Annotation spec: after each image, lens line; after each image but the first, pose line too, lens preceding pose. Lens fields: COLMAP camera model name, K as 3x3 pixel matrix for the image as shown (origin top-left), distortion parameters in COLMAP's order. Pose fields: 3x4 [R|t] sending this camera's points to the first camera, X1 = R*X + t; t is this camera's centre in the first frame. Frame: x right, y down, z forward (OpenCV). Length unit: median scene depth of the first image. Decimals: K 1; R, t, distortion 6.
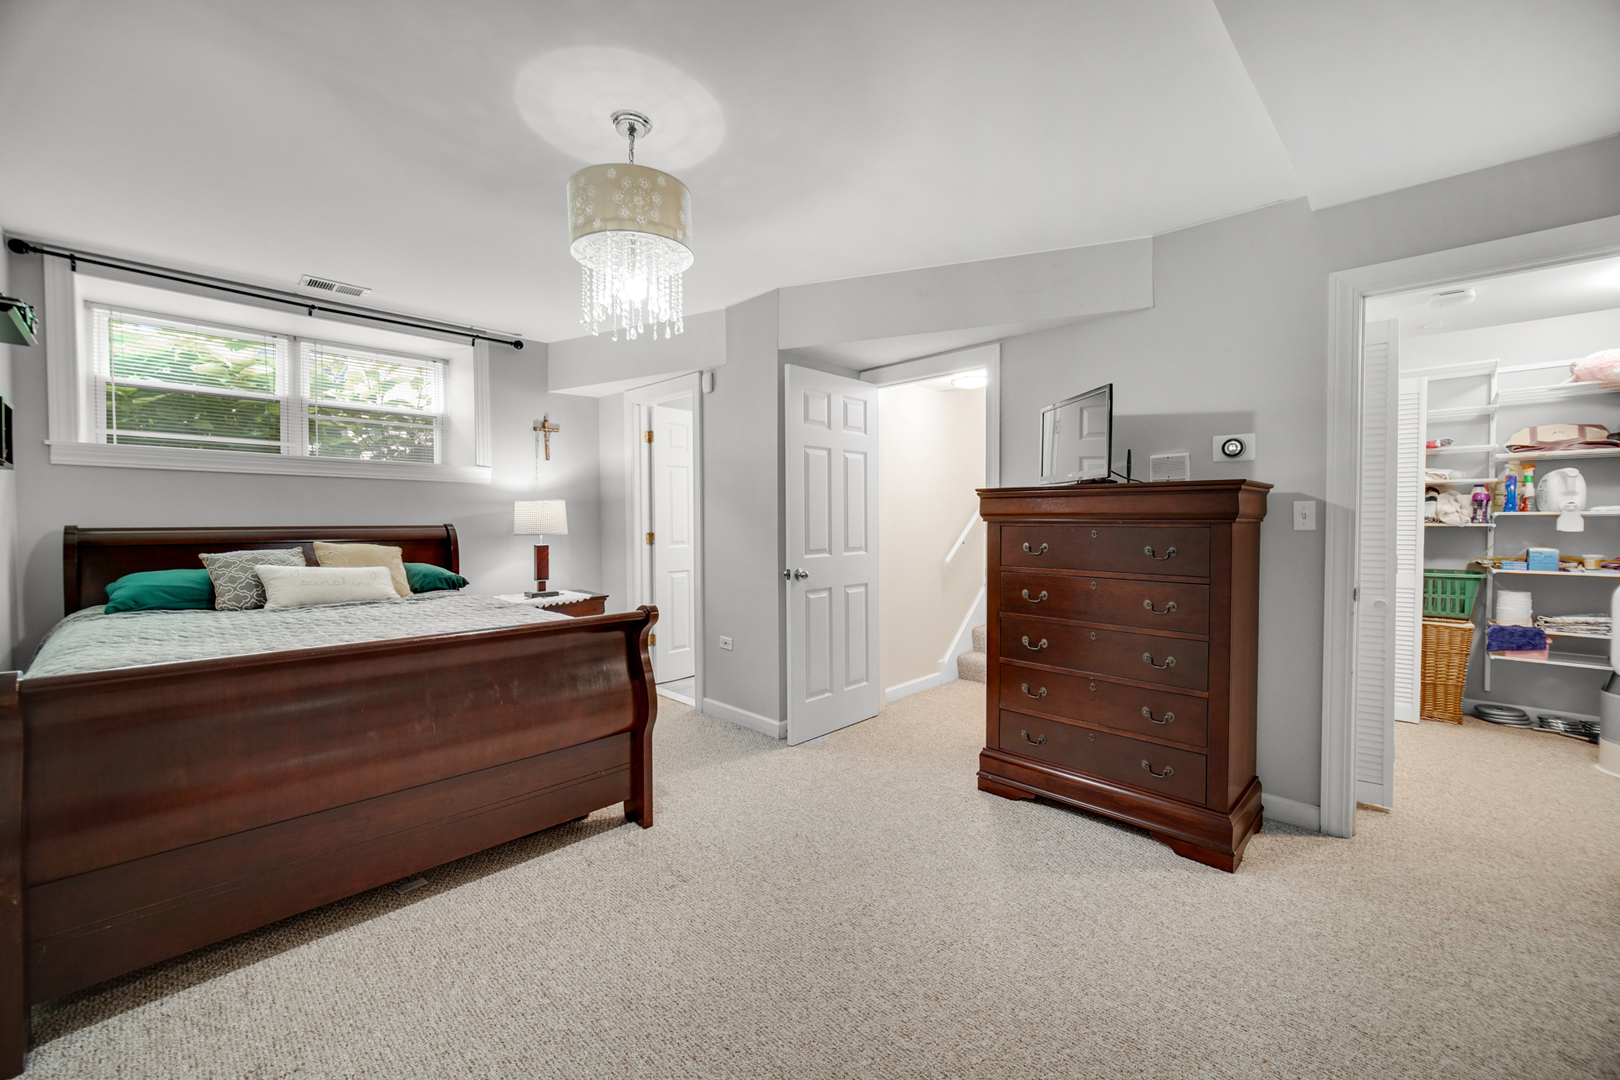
lens RADIAL K [[625.8, 0, 810.0], [0, 625.8, 540.0], [0, 0, 1]] dist [0.001457, 0.000030]
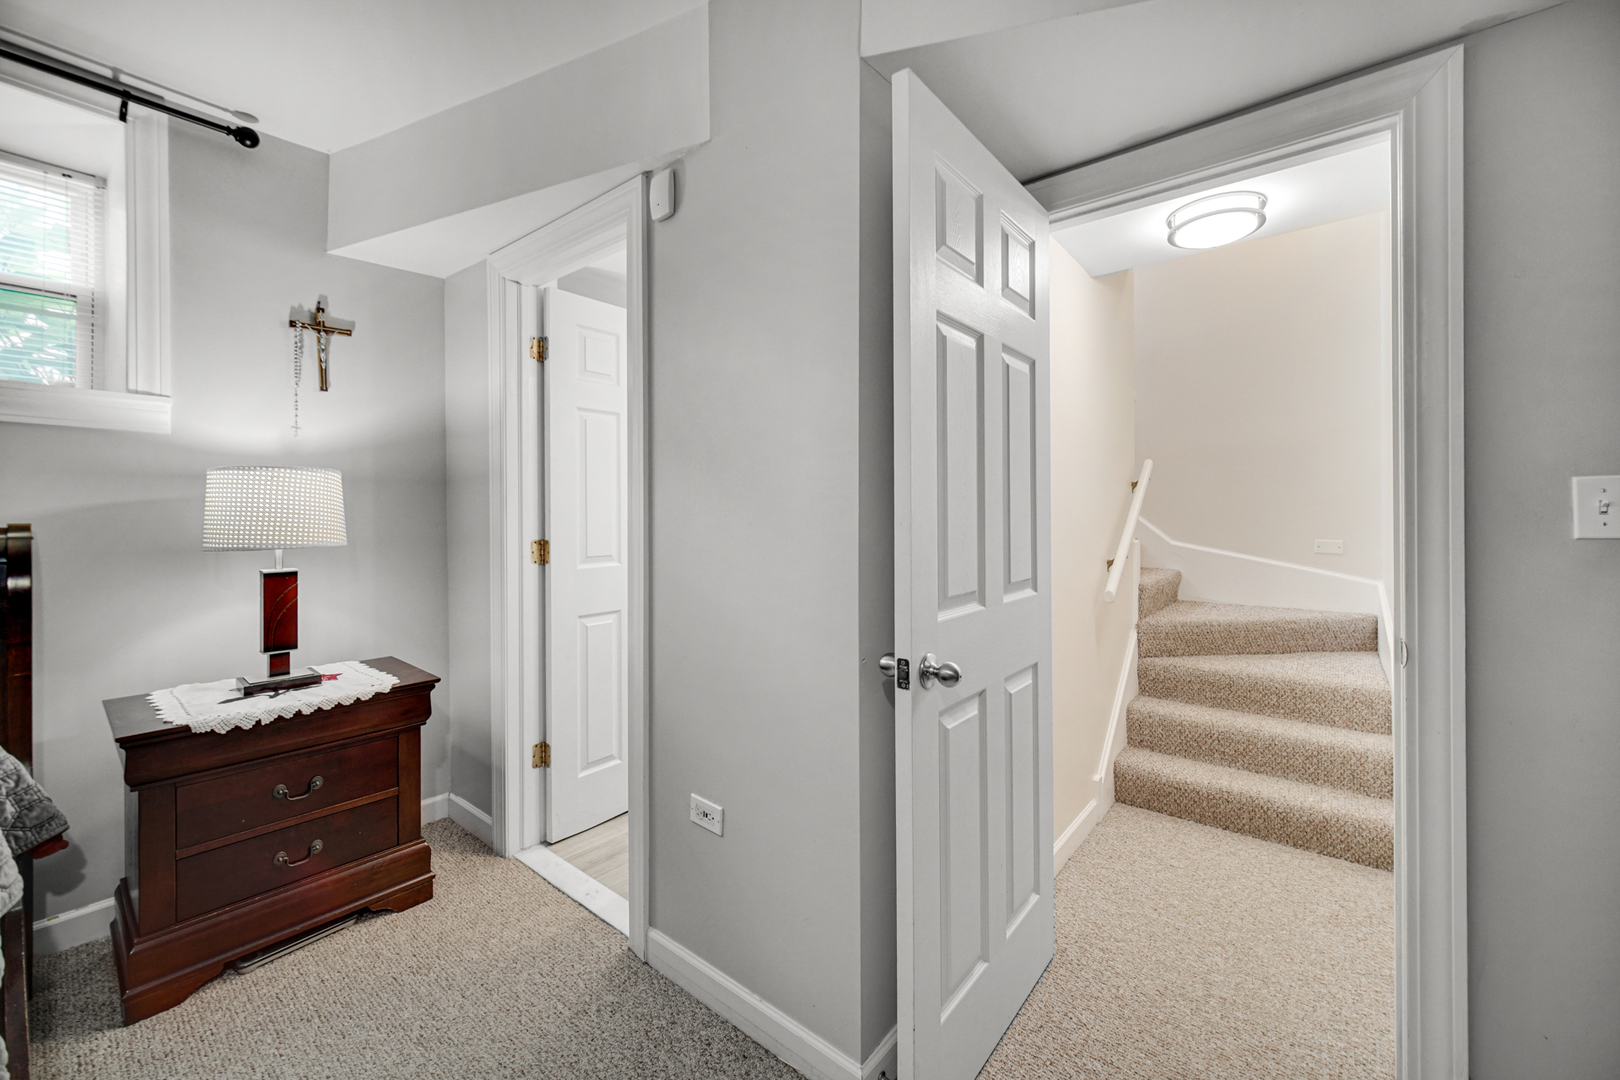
lens RADIAL K [[648.0, 0, 796.7], [0, 648.0, 514.5], [0, 0, 1]] dist [0.001512, -0.000127]
pose [[0.997766, 0.000040, 0.066807, -0.093496], [0.001920, 0.999569, -0.029286, -0.018077], [-0.066779, 0.029349, 0.997336, 0.512484]]
